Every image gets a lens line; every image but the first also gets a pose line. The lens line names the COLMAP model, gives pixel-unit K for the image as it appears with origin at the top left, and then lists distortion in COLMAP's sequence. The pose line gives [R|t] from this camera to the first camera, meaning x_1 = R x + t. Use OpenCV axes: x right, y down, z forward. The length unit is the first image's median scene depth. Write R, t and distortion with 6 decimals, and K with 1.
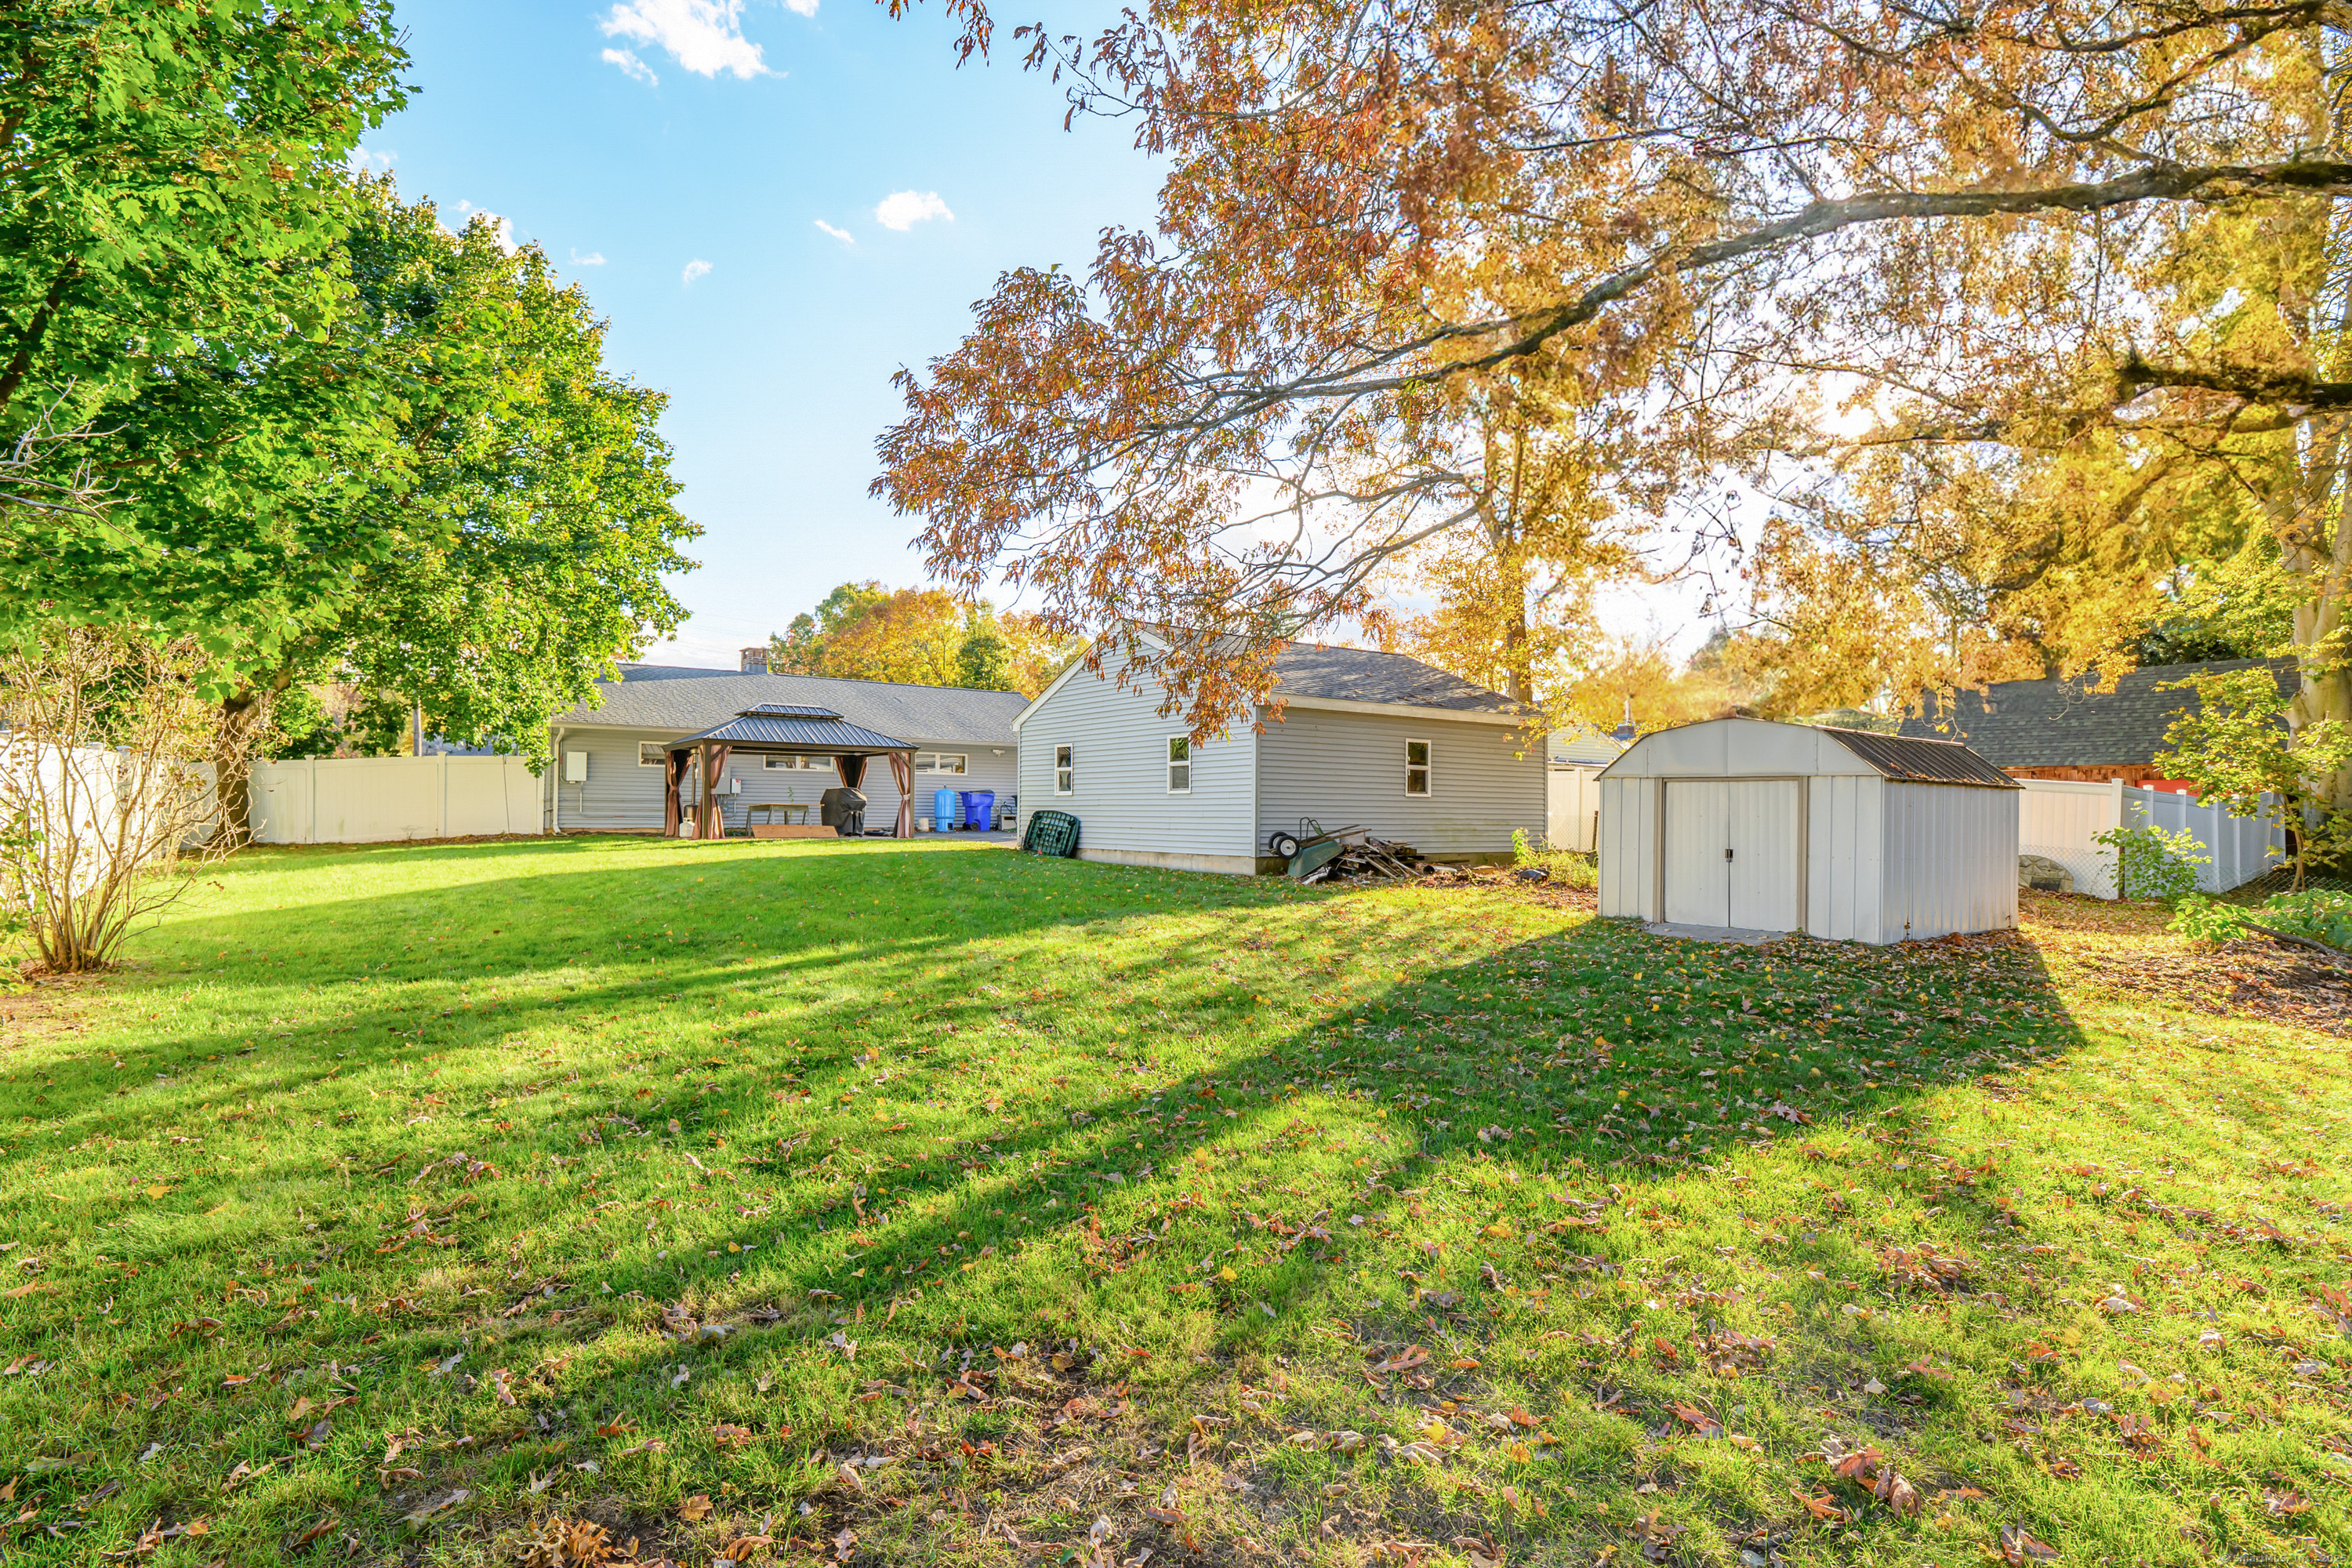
lens RADIAL K [[1158.6, 0, 1176.9], [0, 1158.6, 789.6], [0, 0, 1]] dist [-0.019455, -0.005554]
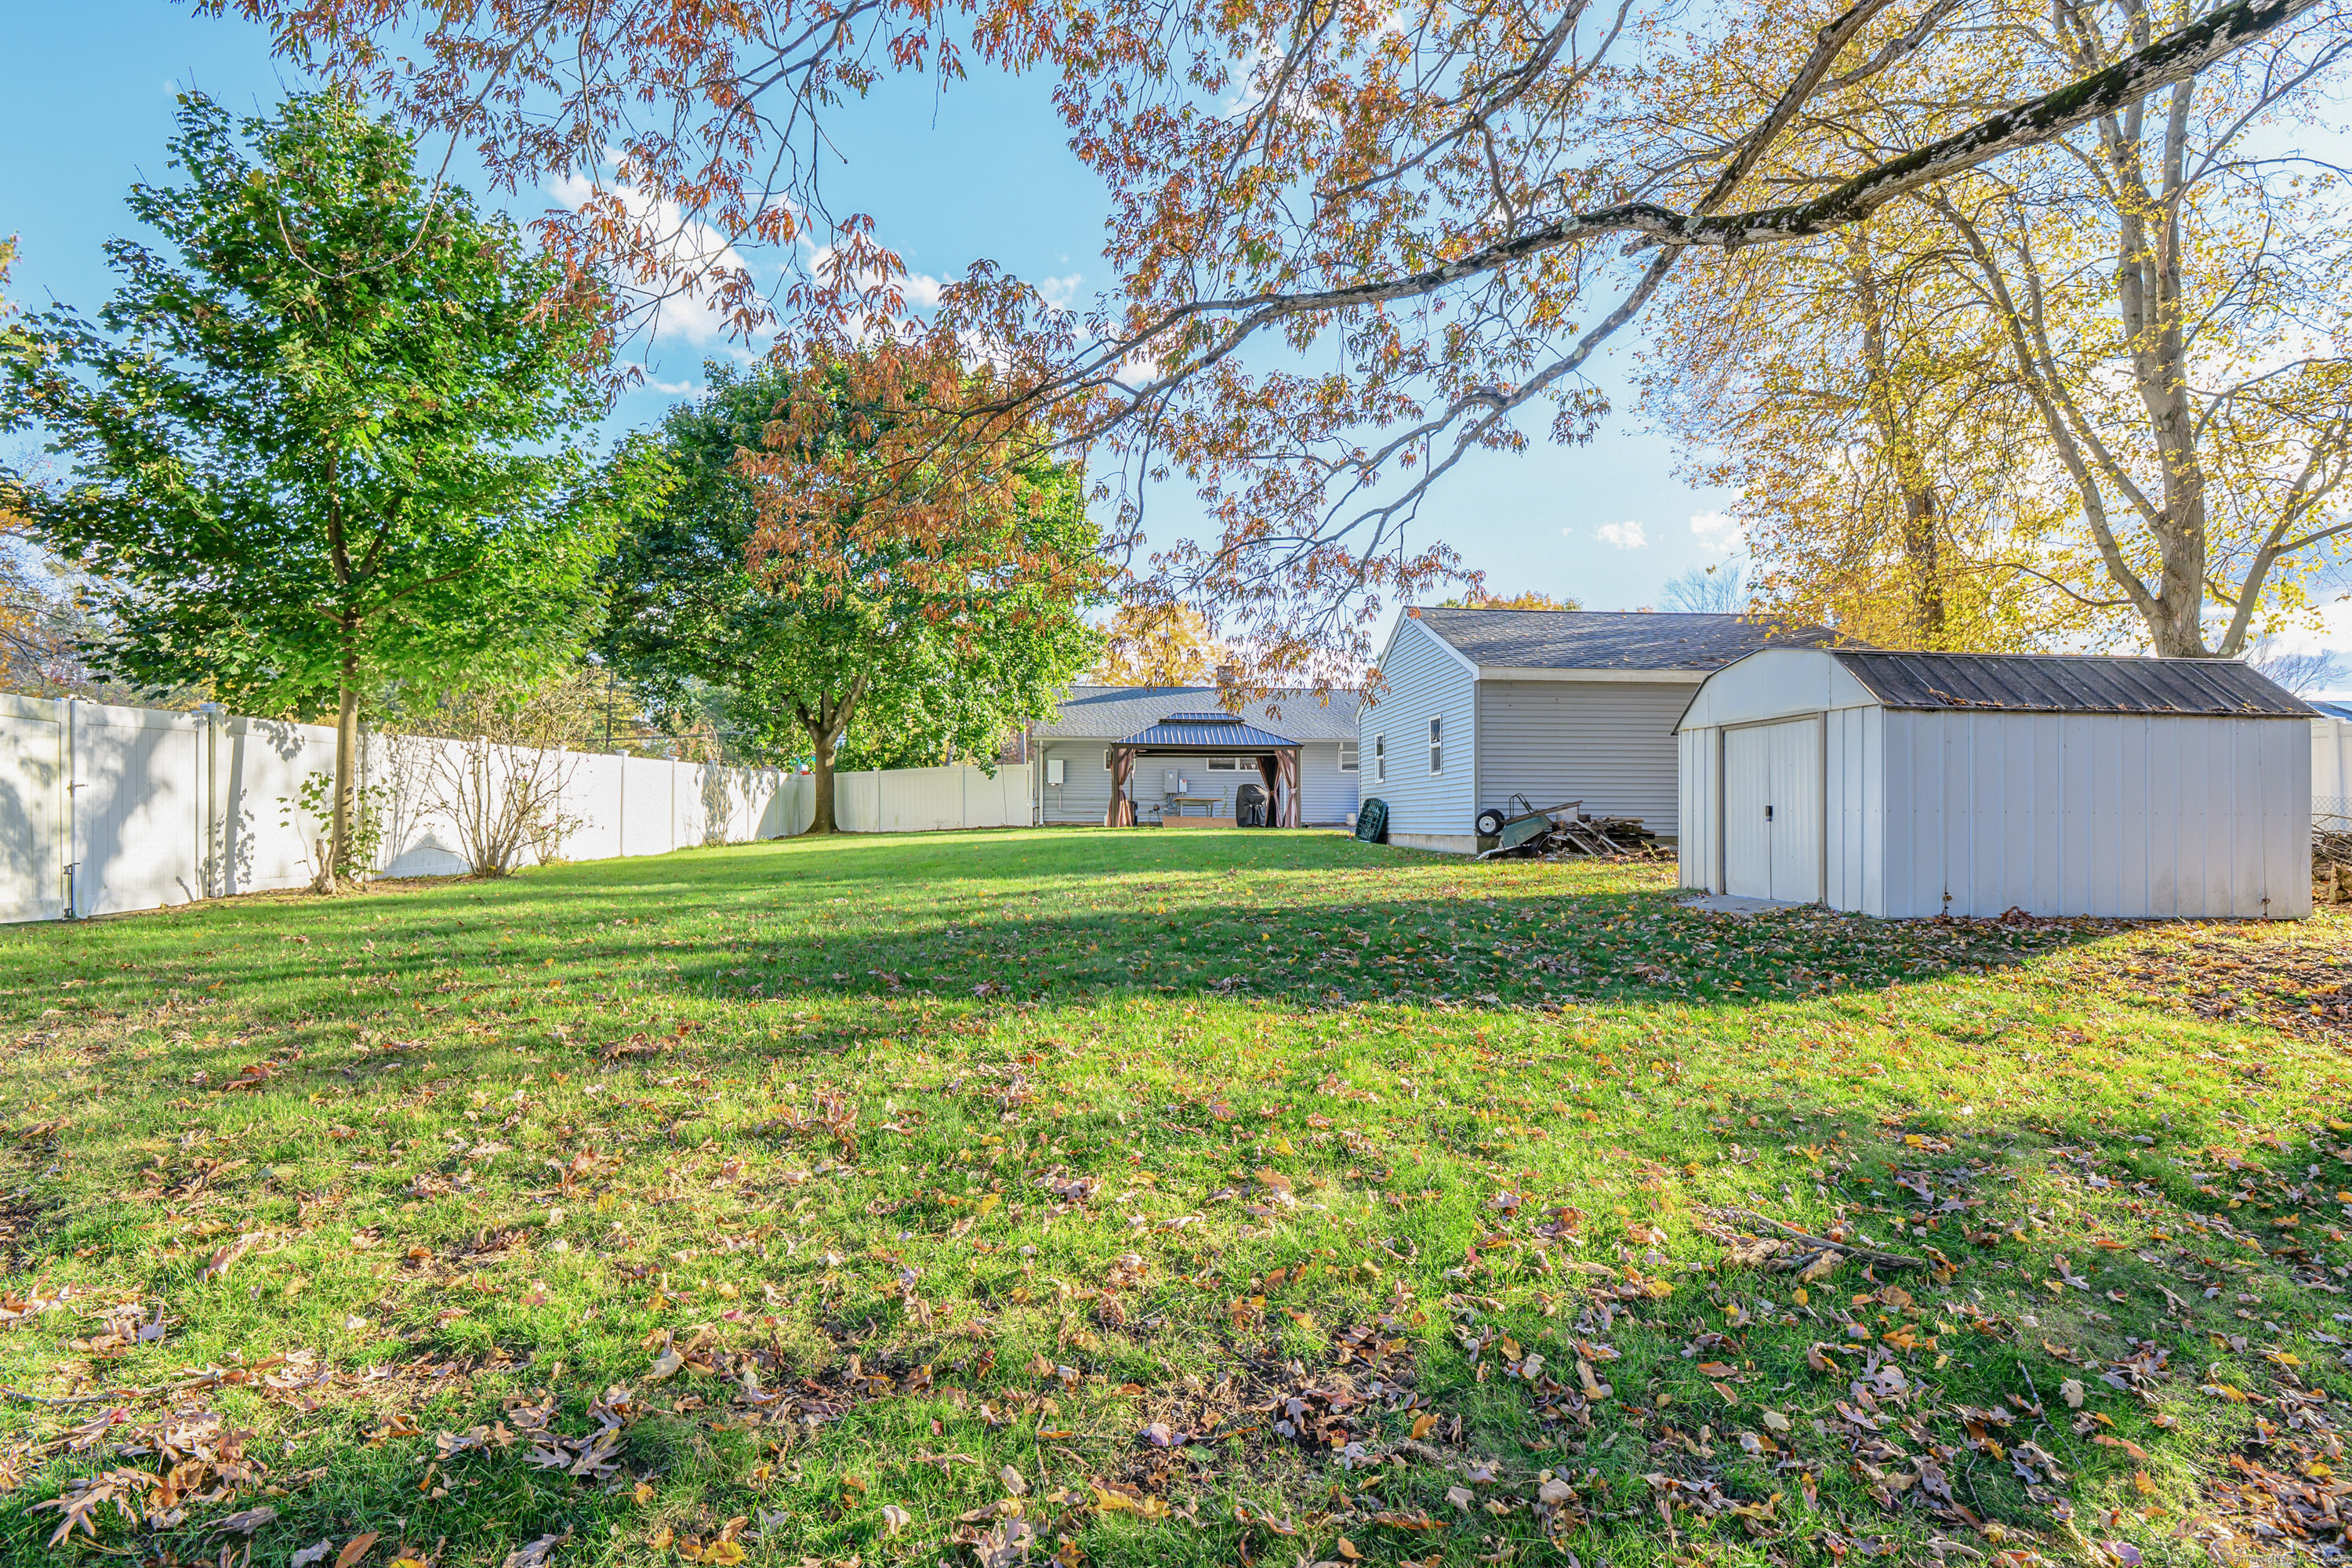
lens RADIAL K [[1158.6, 0, 1181.8], [0, 1158.6, 797.8], [0, 0, 1]] dist [-0.019455, -0.005554]
pose [[0.846584, -0.016305, -0.532005, 0.311272], [0.013337, 0.999867, -0.009421, 0.026423], [0.532087, 0.000880, 0.846689, 0.029003]]
